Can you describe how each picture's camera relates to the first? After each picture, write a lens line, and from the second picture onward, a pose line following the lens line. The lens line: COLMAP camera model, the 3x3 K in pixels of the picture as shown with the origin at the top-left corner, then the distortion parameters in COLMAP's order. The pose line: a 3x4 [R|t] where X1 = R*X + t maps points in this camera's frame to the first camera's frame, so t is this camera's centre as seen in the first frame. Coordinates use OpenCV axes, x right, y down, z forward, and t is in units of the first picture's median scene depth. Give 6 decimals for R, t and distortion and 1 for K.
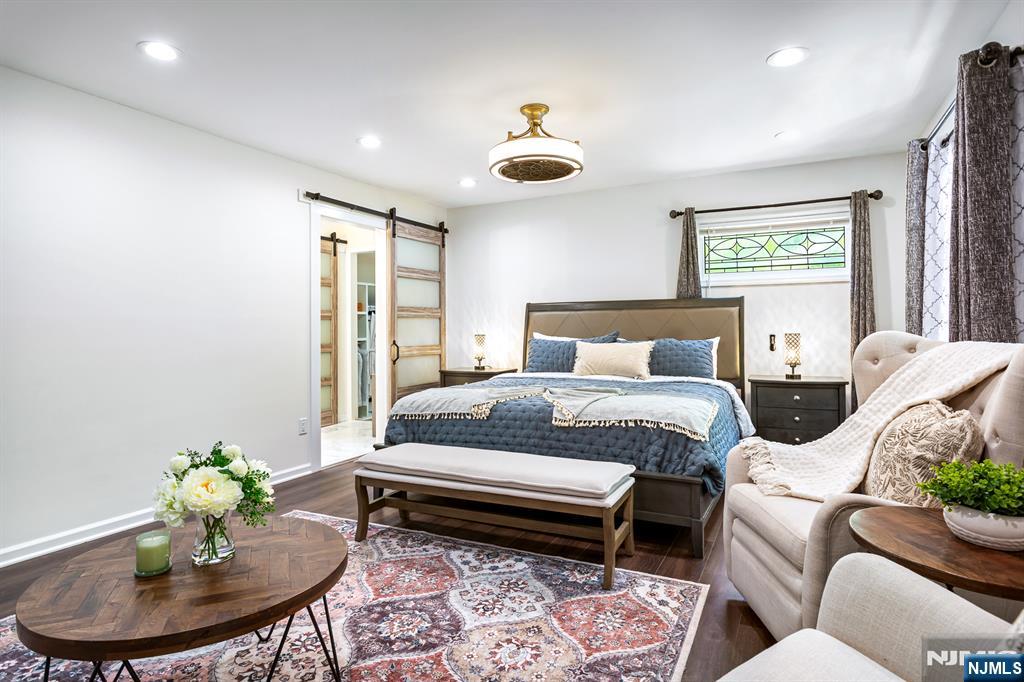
lens RADIAL K [[568.8, 0, 512.6], [0, 568.8, 332.0], [0, 0, 1]] dist [-0.006151, -0.000255]
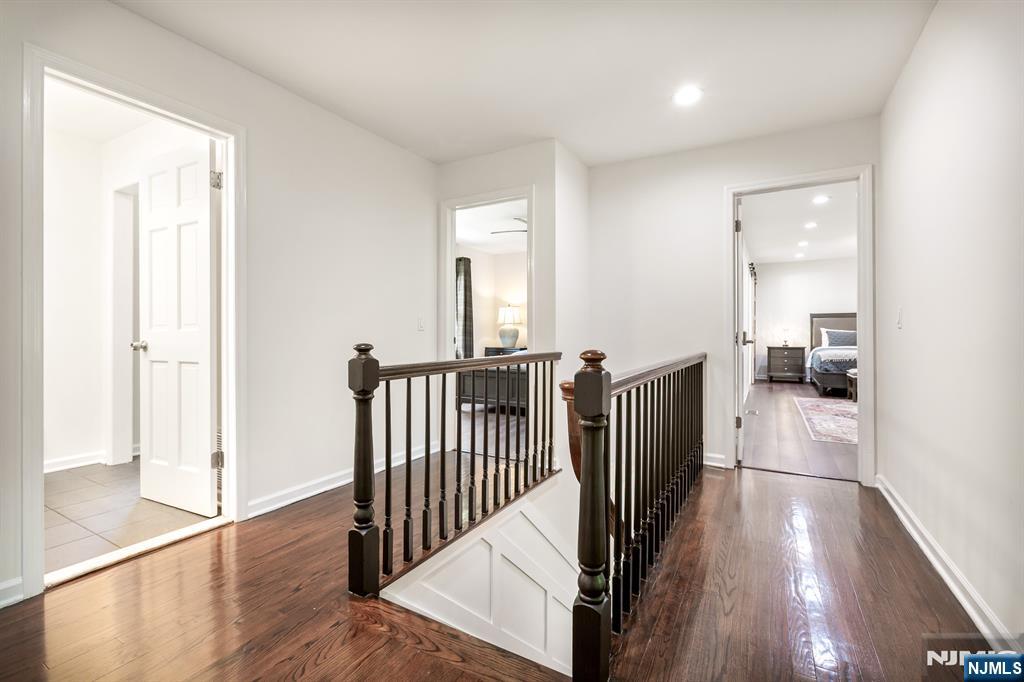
lens RADIAL K [[454.1, 0, 513.9], [0, 454.1, 335.9], [0, 0, 1]] dist [-0.009810, -0.000341]
pose [[0.998740, 0.010695, -0.049035, -1.356356], [-0.010502, 0.999936, 0.004180, 0.048573], [0.049076, -0.003659, 0.998788, -0.965108]]
